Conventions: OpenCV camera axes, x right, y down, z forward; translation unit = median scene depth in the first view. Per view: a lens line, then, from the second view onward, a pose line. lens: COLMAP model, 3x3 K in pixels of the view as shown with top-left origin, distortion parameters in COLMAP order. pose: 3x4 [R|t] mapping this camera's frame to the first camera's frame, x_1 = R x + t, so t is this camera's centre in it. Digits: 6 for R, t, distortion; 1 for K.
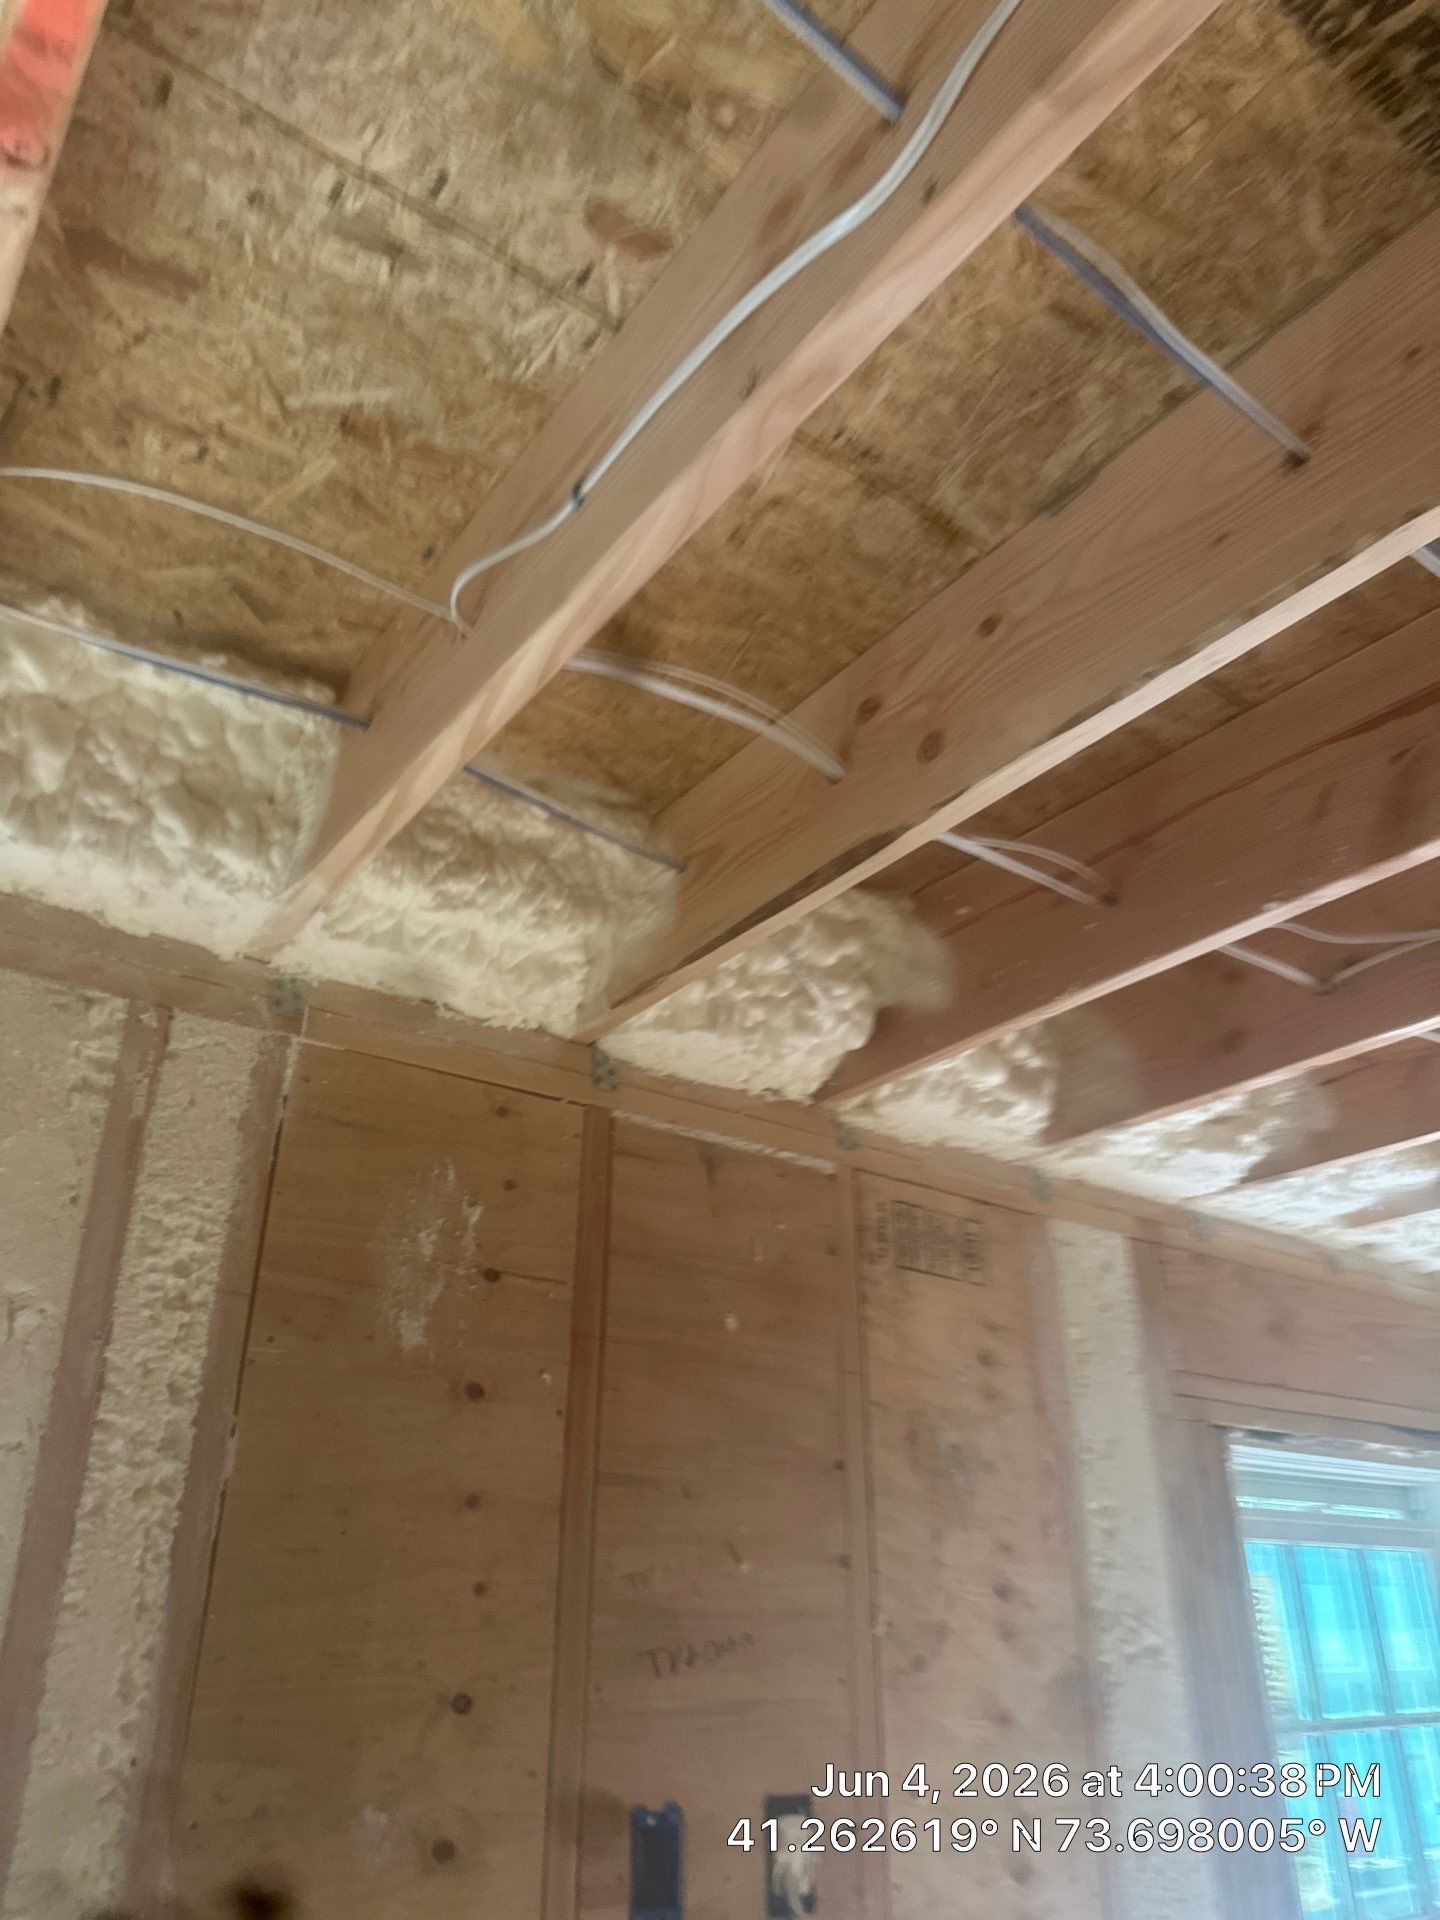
lens RADIAL K [[1343.3, 0, 718.6], [0, 1343.3, 958.1], [0, 0, 1]] dist [0.046393, -0.071144]
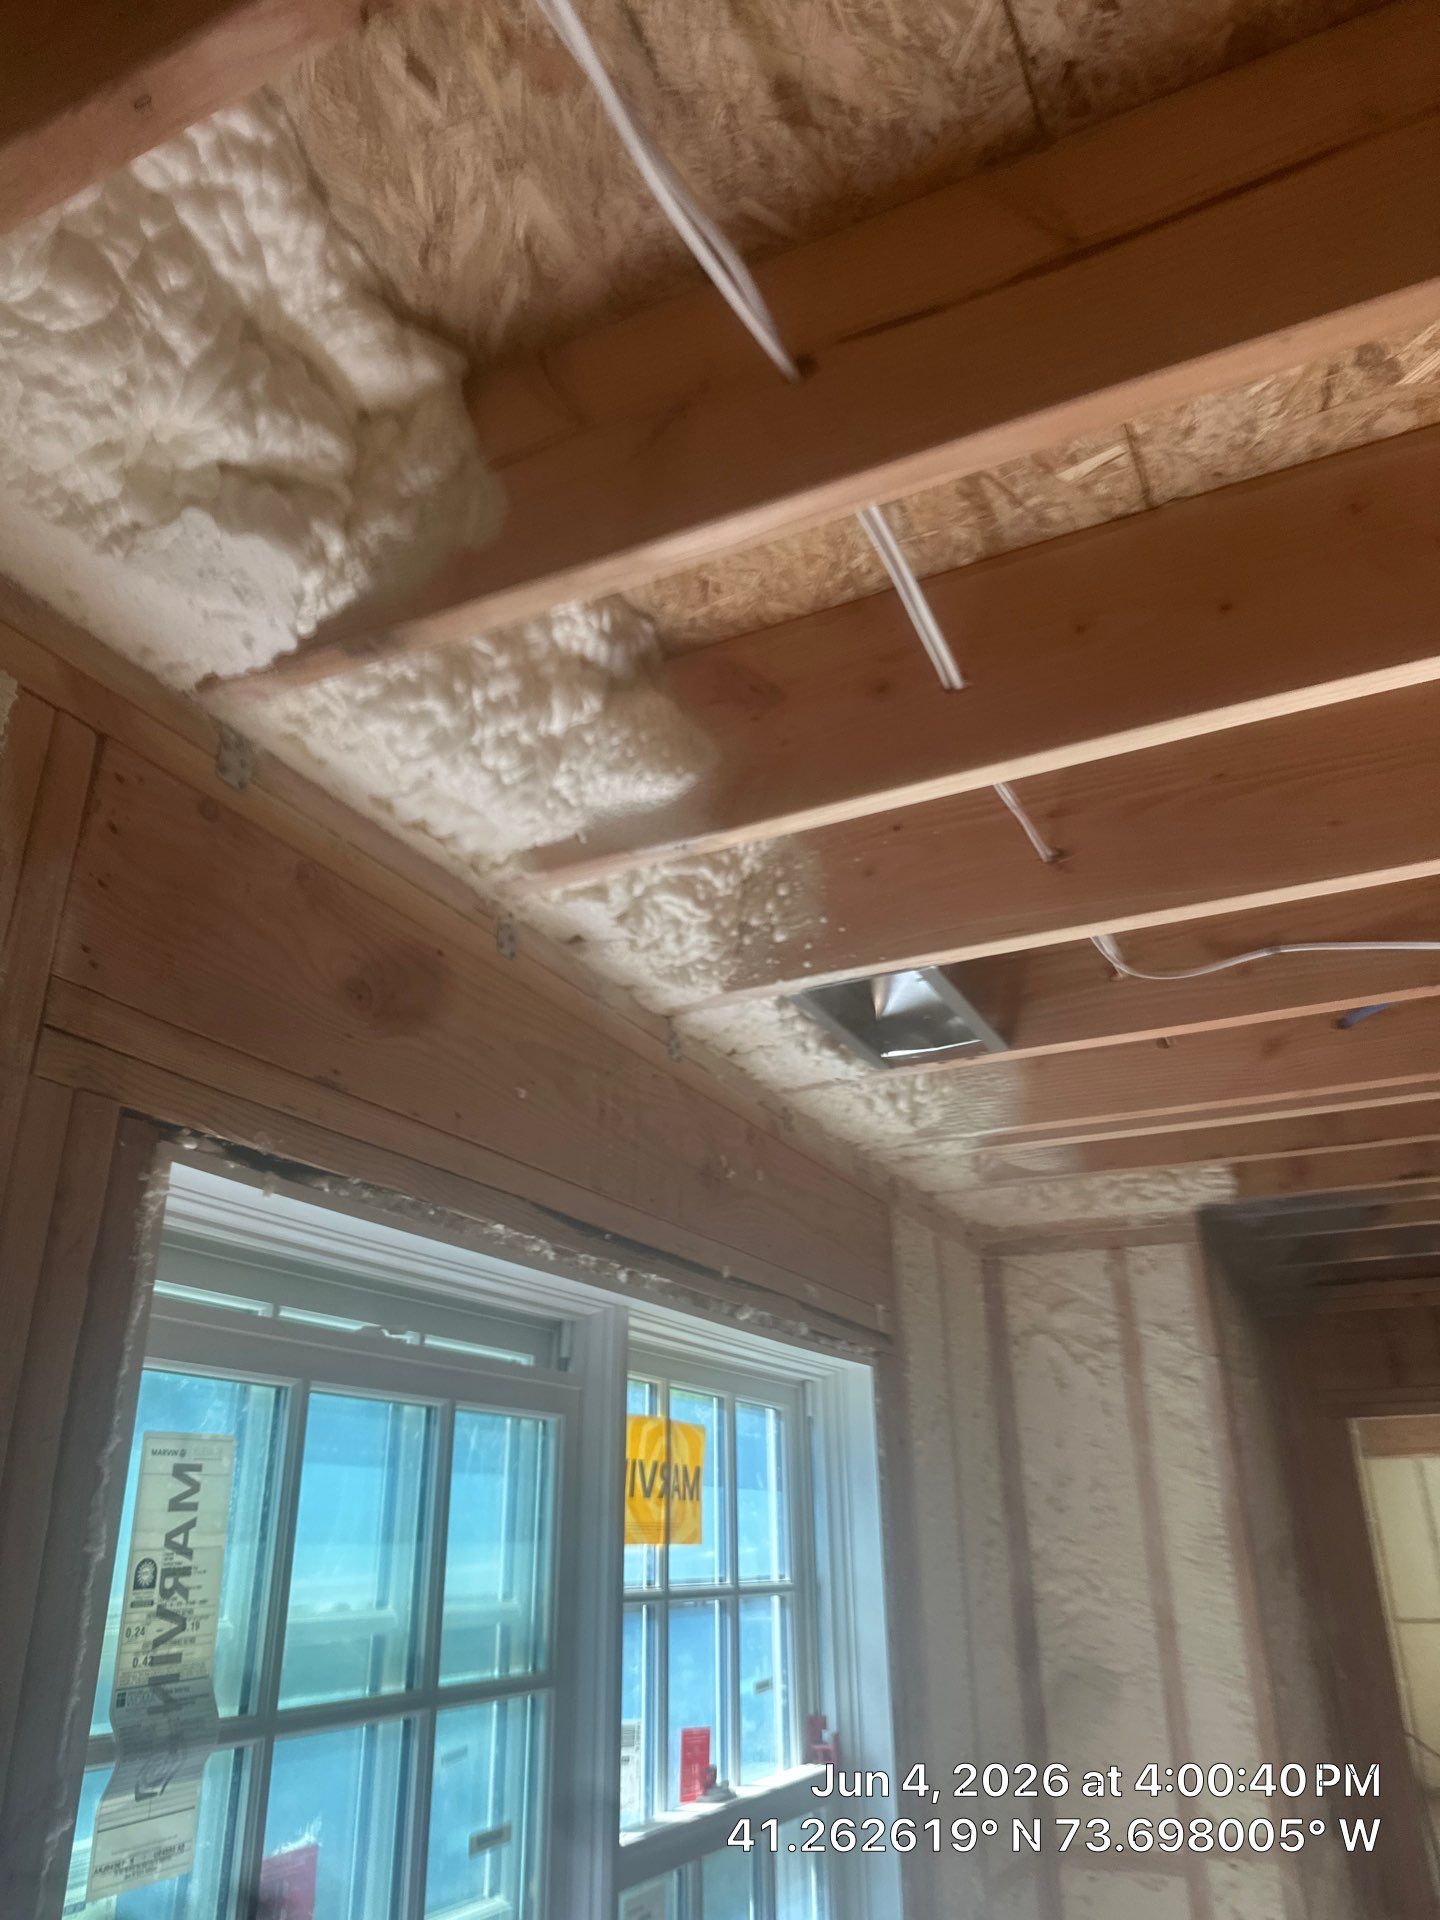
lens RADIAL K [[1343.3, 0, 733.5], [0, 1343.3, 977.6], [0, 0, 1]] dist [0.046393, -0.071144]
pose [[0.885111, 0.181250, 0.428634, 0.320478], [-0.209293, 0.977673, 0.018768, 0.231224], [-0.415662, -0.106322, 0.903283, 0.465891]]
